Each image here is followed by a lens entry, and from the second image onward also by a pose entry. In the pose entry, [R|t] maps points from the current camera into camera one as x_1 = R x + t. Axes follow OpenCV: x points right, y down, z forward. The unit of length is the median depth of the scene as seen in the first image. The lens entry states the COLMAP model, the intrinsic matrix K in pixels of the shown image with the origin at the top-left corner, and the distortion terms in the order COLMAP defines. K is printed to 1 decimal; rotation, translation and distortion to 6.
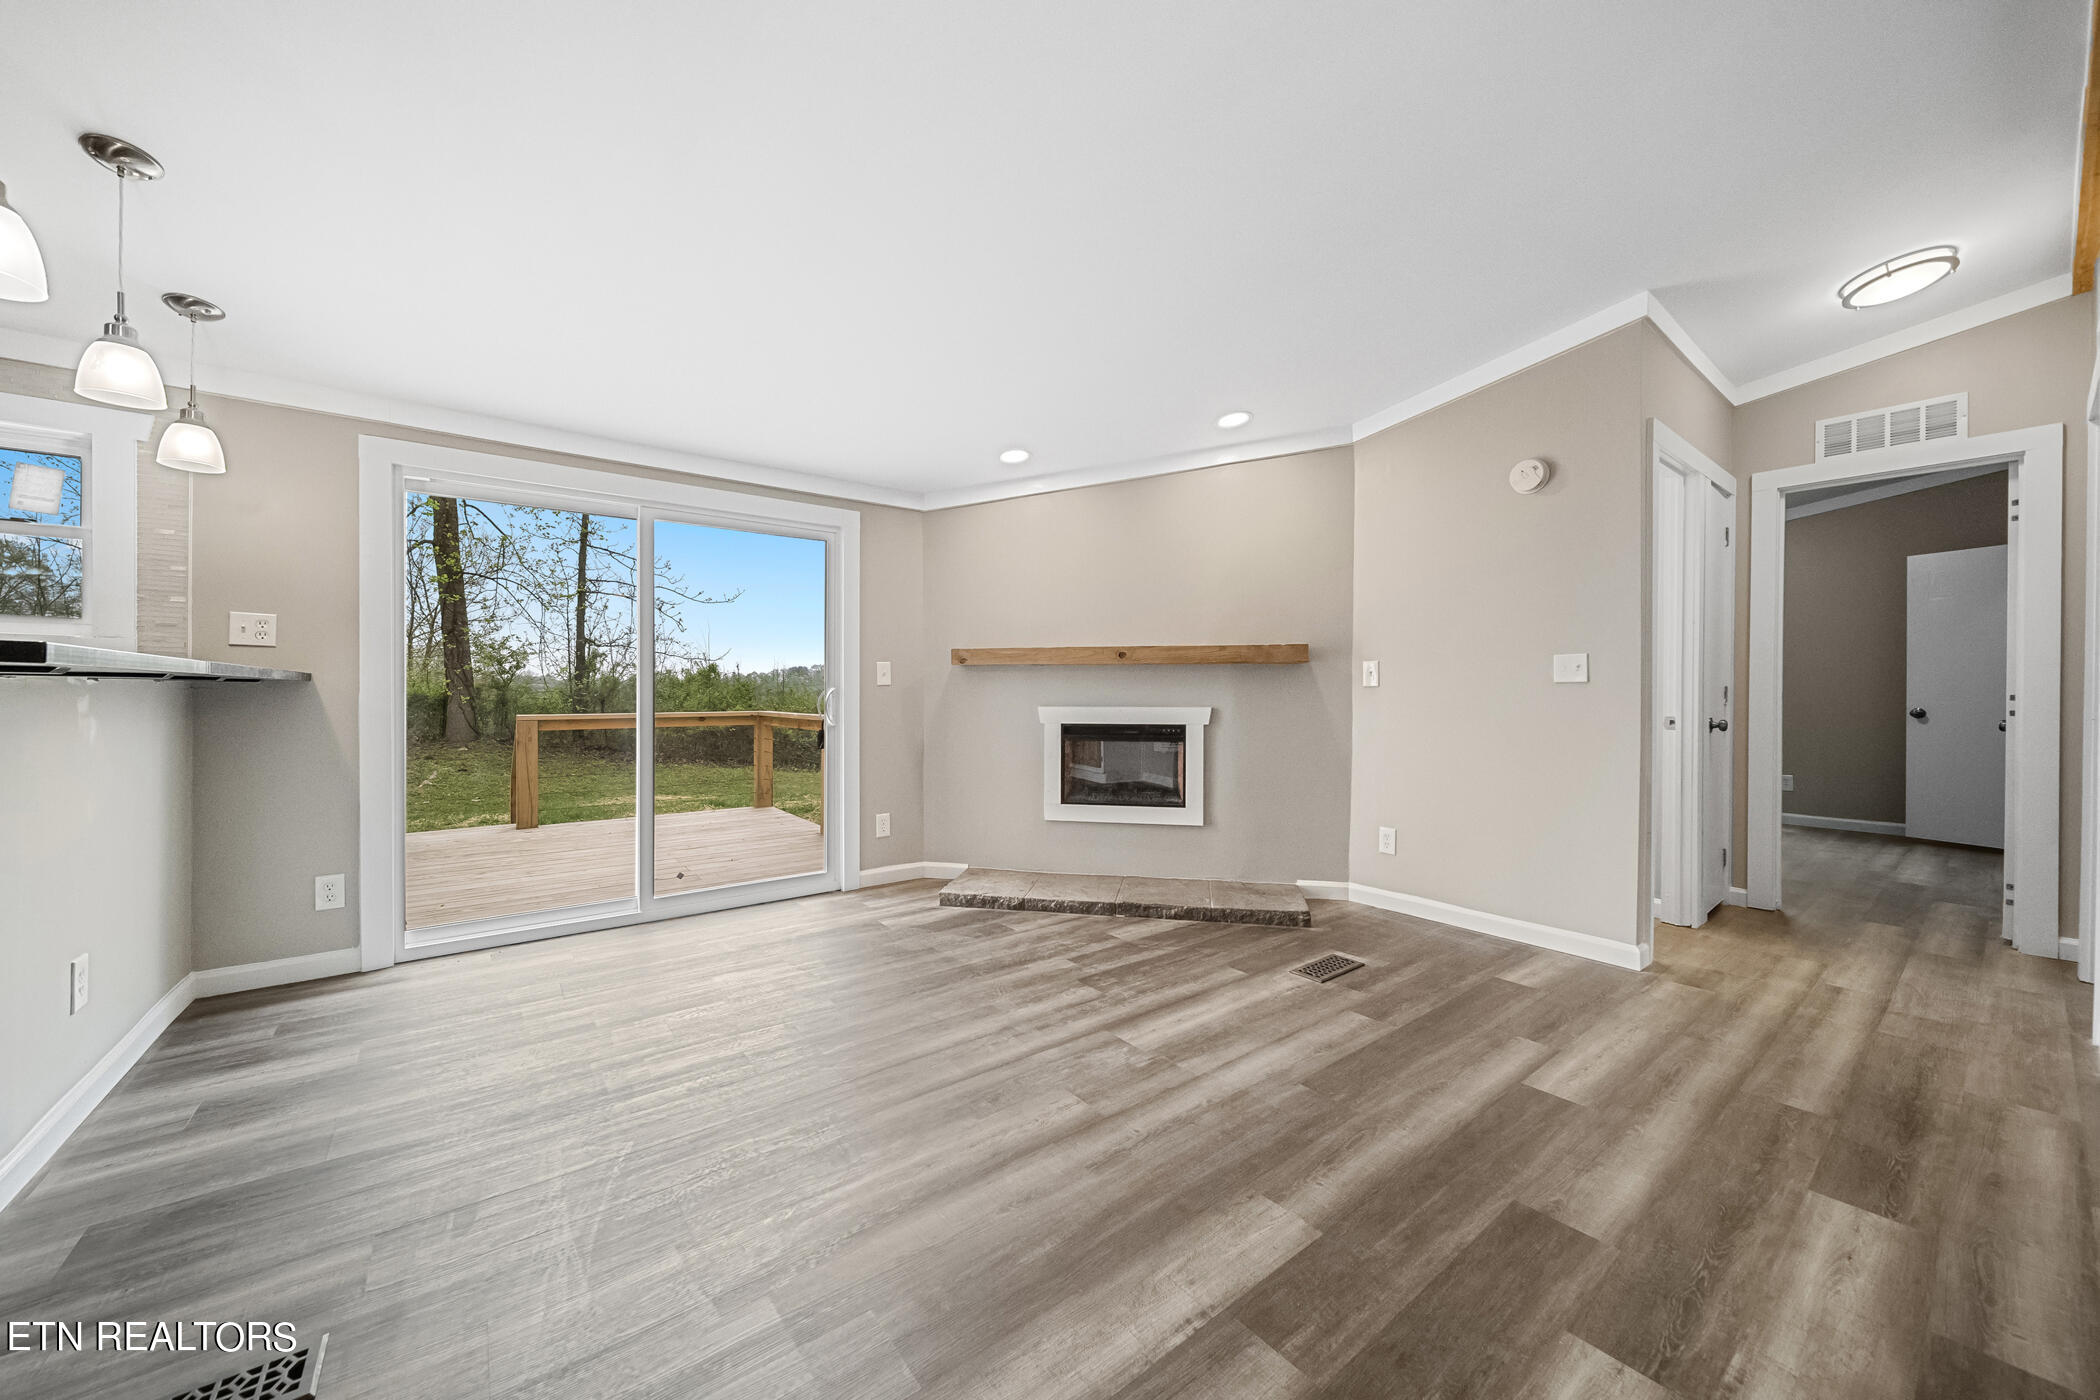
lens RADIAL K [[751.8, 0, 1041.2], [0, 751.8, 692.0], [0, 0, 1]] dist [0.000112, -0.000551]
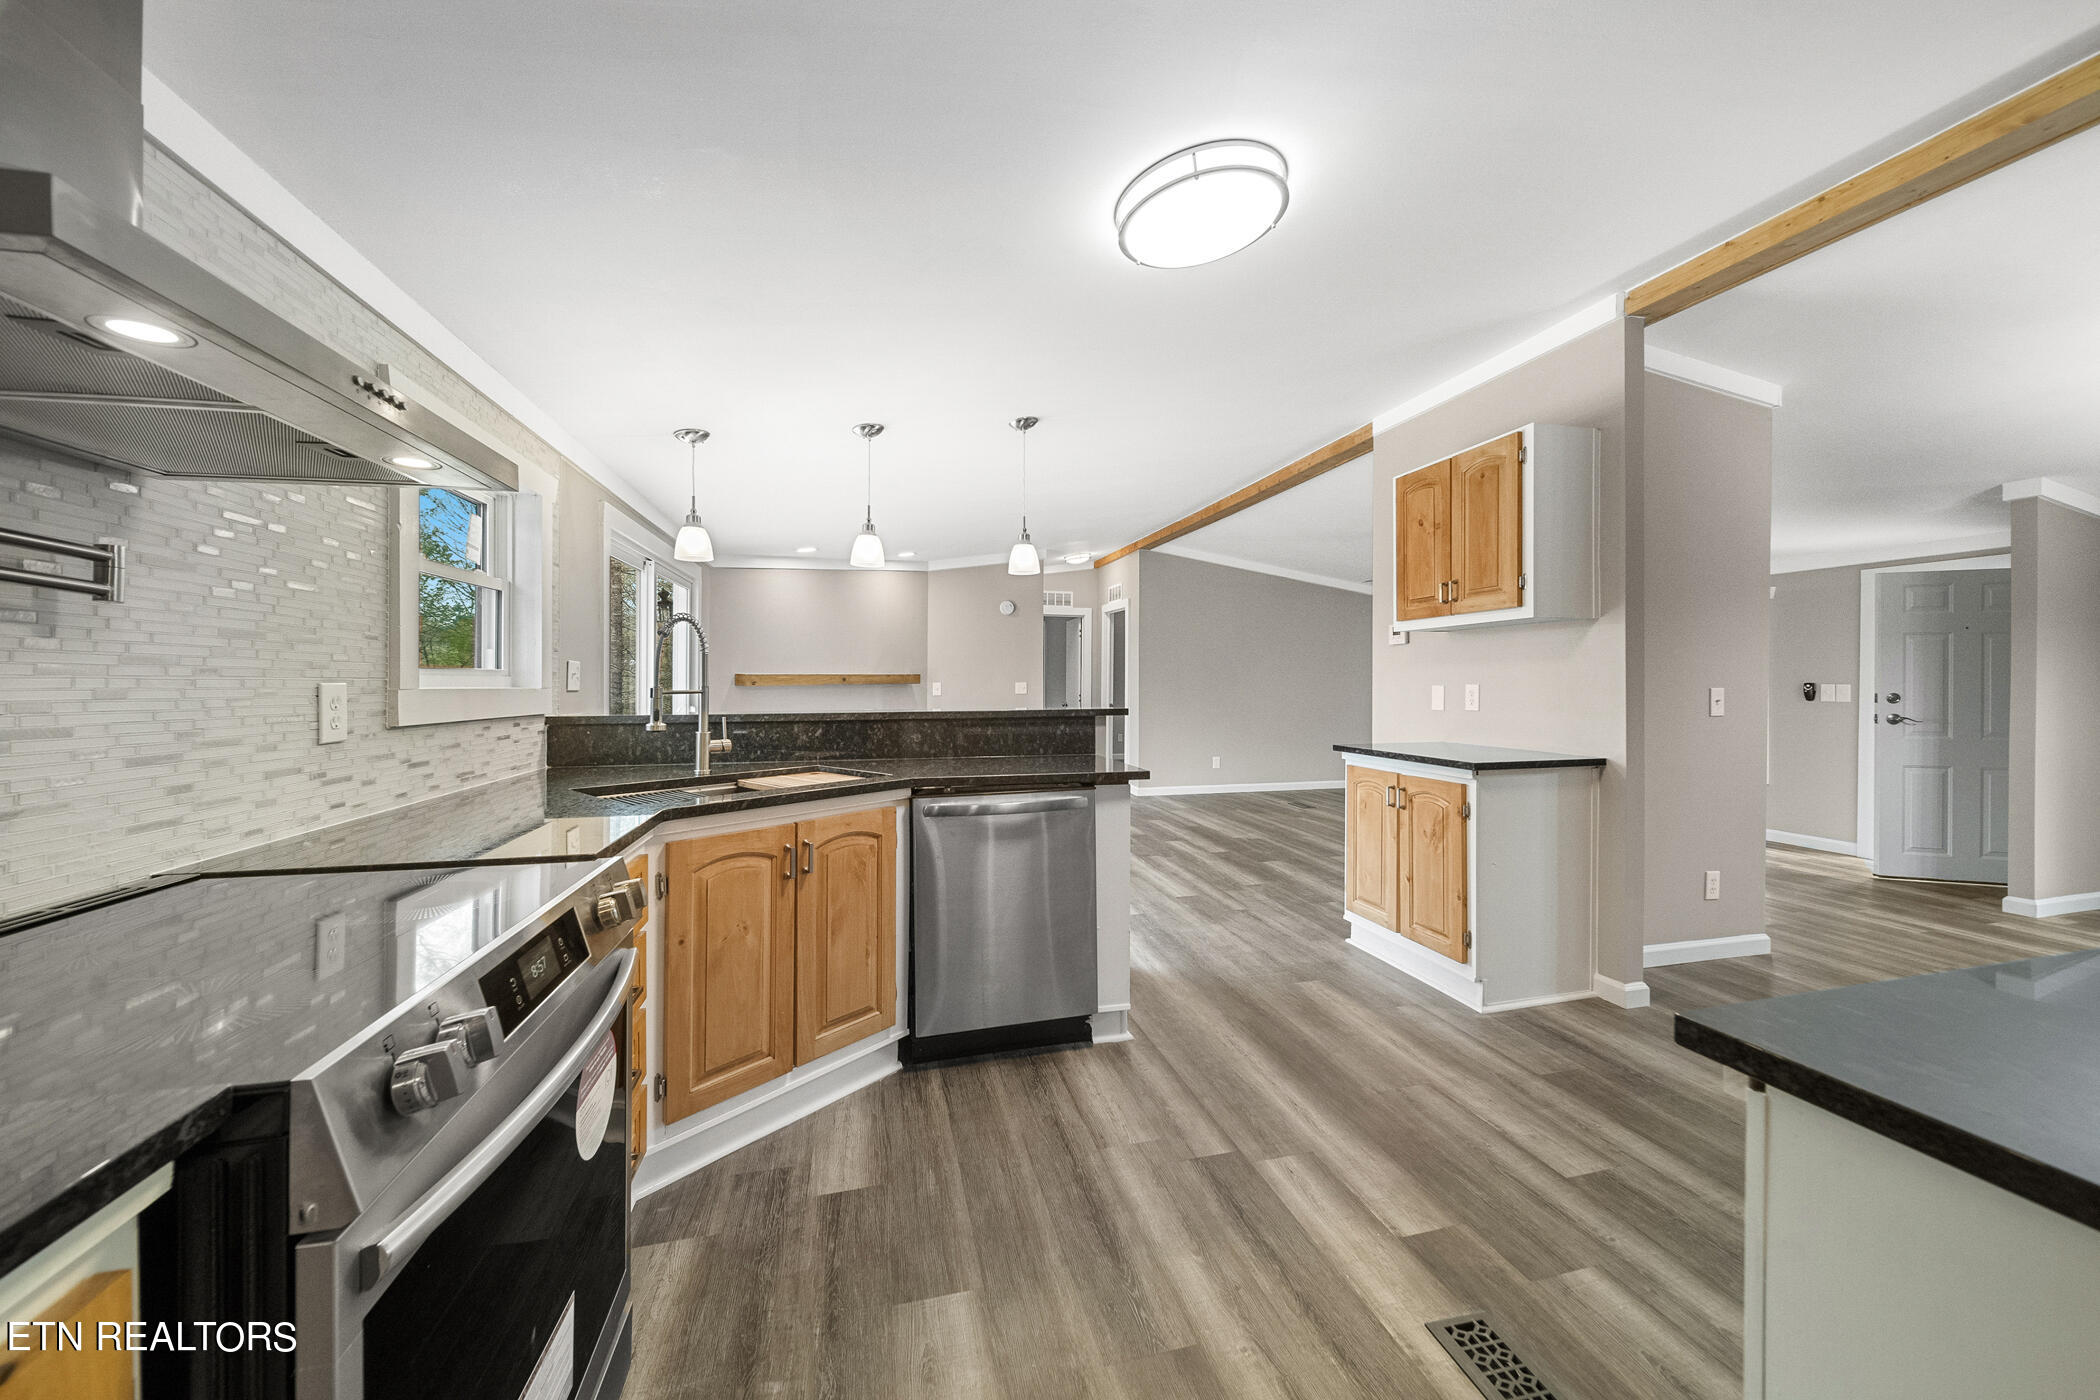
lens RADIAL K [[743.9, 0, 1041.9], [0, 743.9, 683.2], [0, 0, 1]] dist [0.000308, -0.000222]
pose [[0.398657, -0.009295, 0.917053, -1.302840], [0.003454, 0.999957, 0.008634, -0.058214], [-0.917094, -0.000275, 0.398671, -0.045714]]
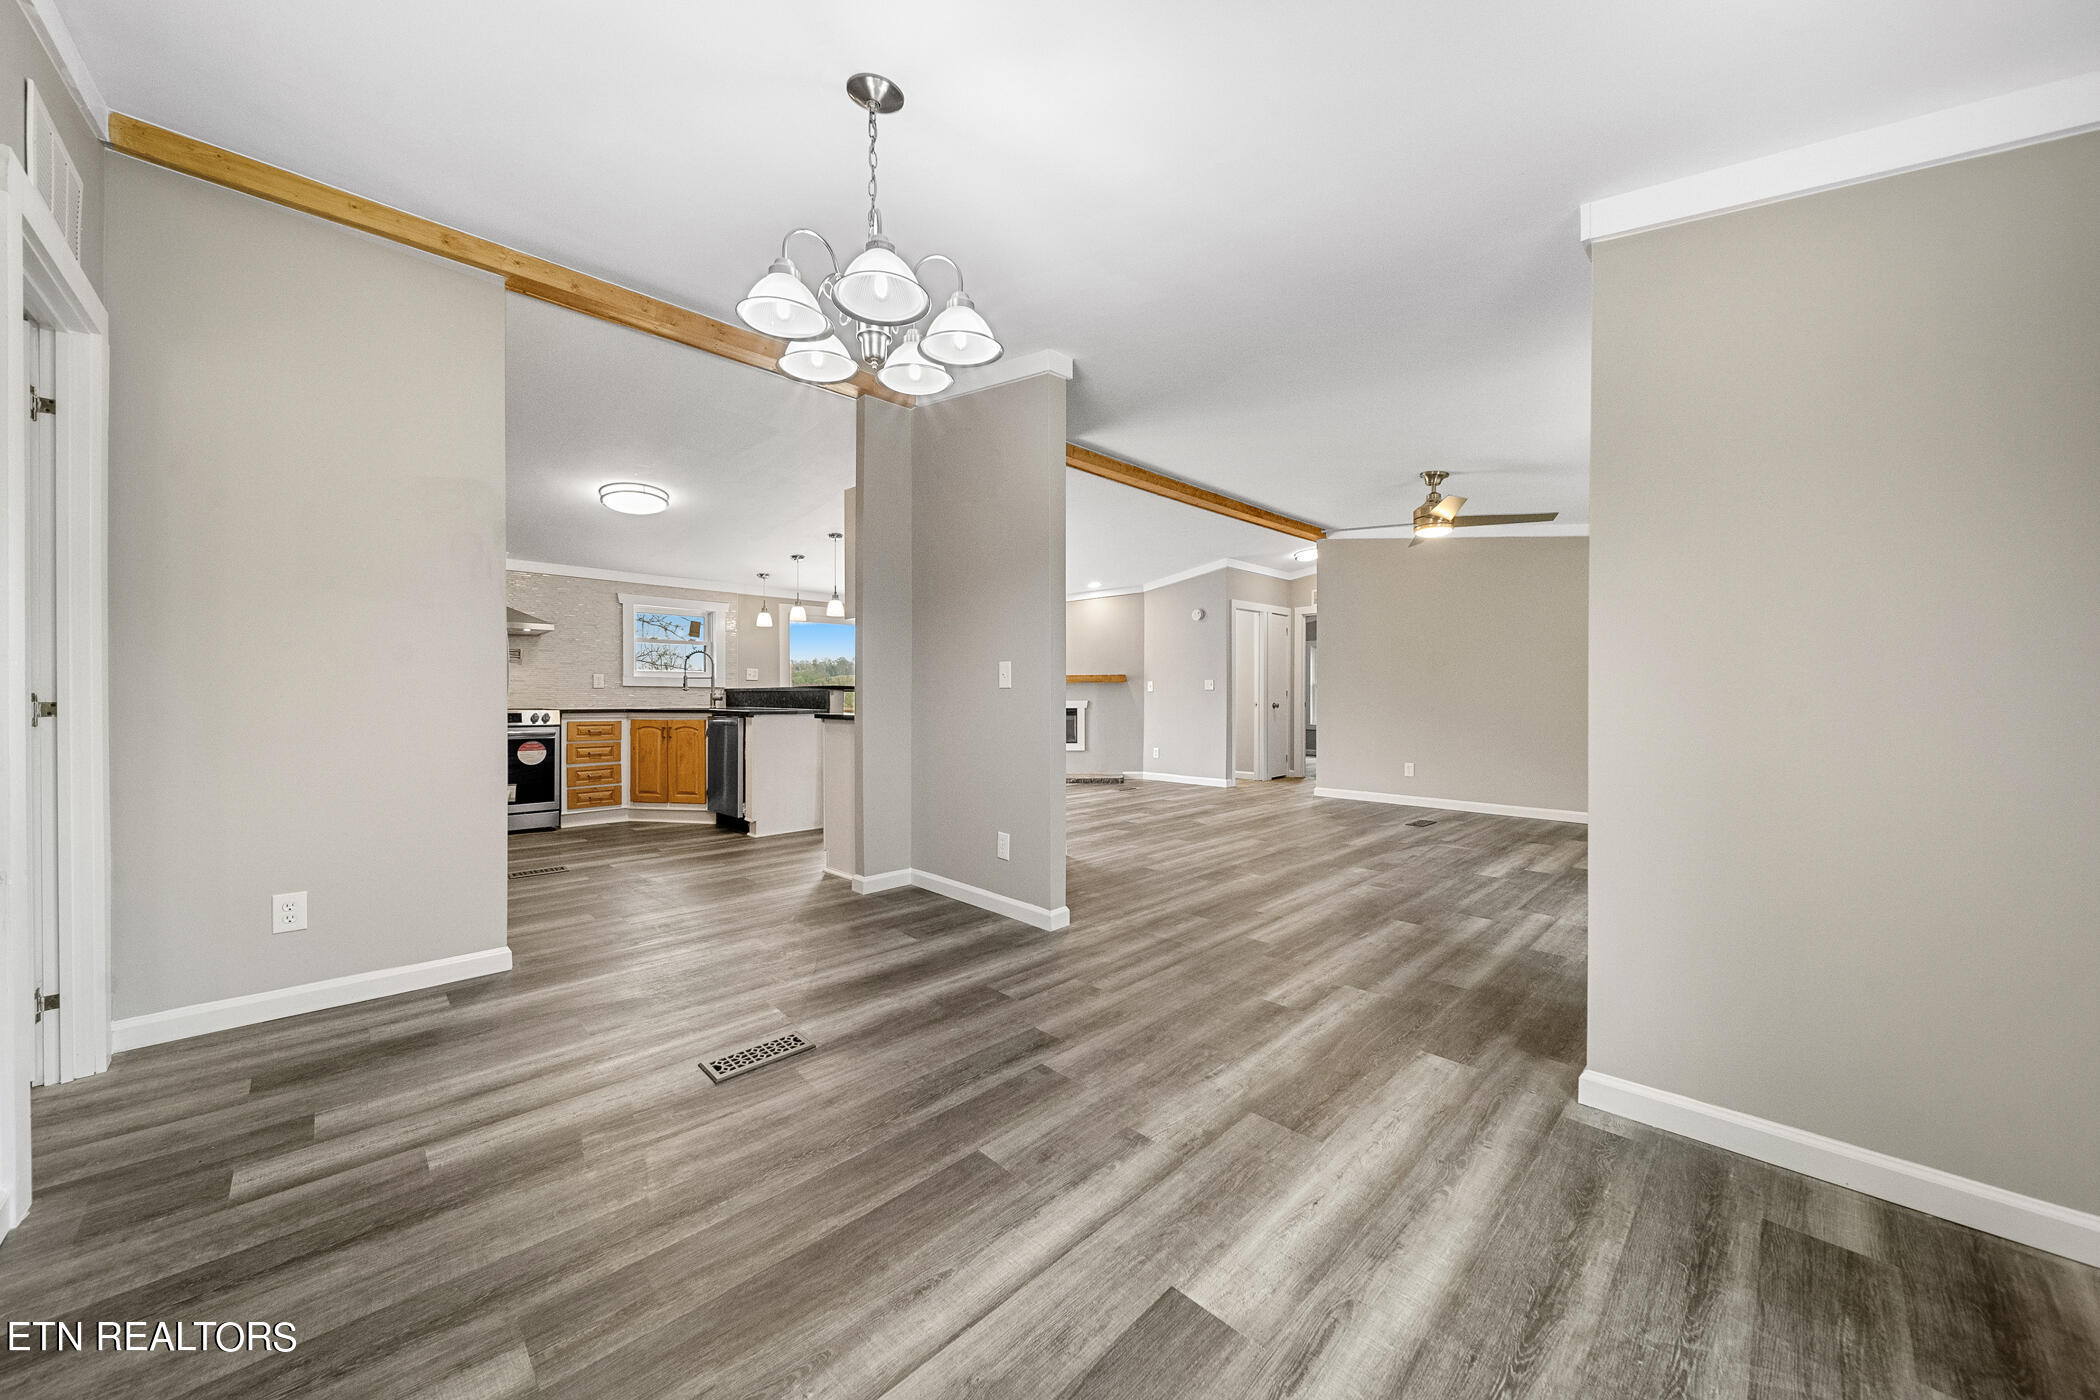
lens RADIAL K [[733.1, 0, 1043.2], [0, 733.1, 695.6], [0, 0, 1]] dist [0.000523, -0.000029]
pose [[0.993373, -0.005527, 0.114804, -0.195392], [0.005548, 0.999985, 0.000138, 0.003580], [-0.114803, 0.000500, 0.993388, -1.401127]]
